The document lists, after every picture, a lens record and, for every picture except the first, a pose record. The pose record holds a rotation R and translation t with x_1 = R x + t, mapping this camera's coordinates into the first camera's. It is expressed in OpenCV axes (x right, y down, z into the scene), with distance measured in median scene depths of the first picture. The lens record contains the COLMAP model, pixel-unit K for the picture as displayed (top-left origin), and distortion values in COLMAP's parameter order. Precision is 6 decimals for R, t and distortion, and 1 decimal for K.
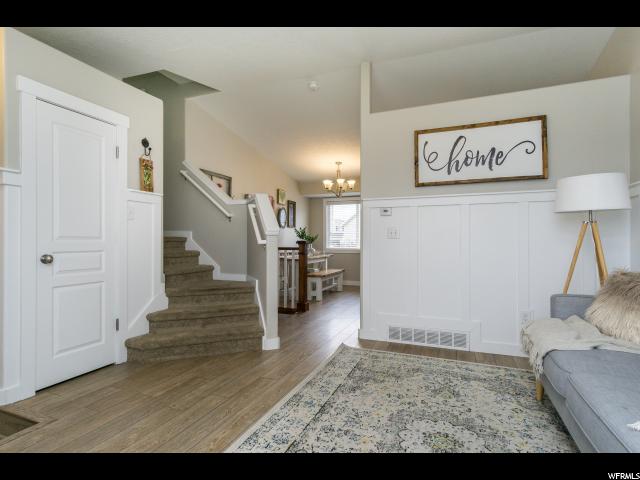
lens RADIAL K [[339.0, 0, 316.2], [0, 339.0, 239.1], [0, 0, 1]] dist [0.001002, 0.003304]
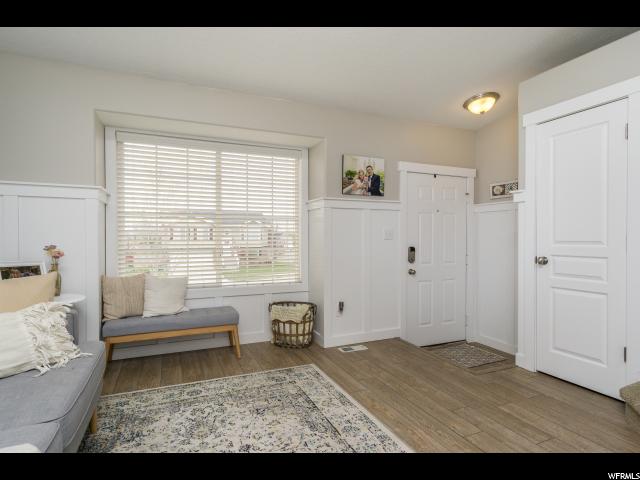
lens RADIAL K [[339.0, 0, 319.0], [0, 339.0, 241.0], [0, 0, 1]] dist [0.001002, 0.003304]
pose [[-0.697266, 0.006303, -0.716785, 0.436986], [0.004689, 0.999980, 0.004232, -0.012424], [0.716798, -0.000410, -0.697281, 0.995285]]
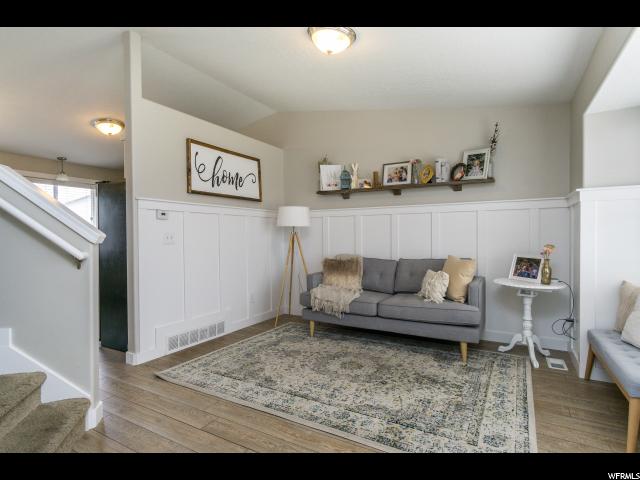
lens RADIAL K [[339.0, 0, 318.0], [0, 339.0, 239.5], [0, 0, 1]] dist [0.001002, 0.003304]
pose [[0.131584, -0.011993, 0.991233, -0.770420], [0.001038, 0.999928, 0.011960, -0.029410], [-0.991305, -0.000545, 0.131587, 0.548399]]
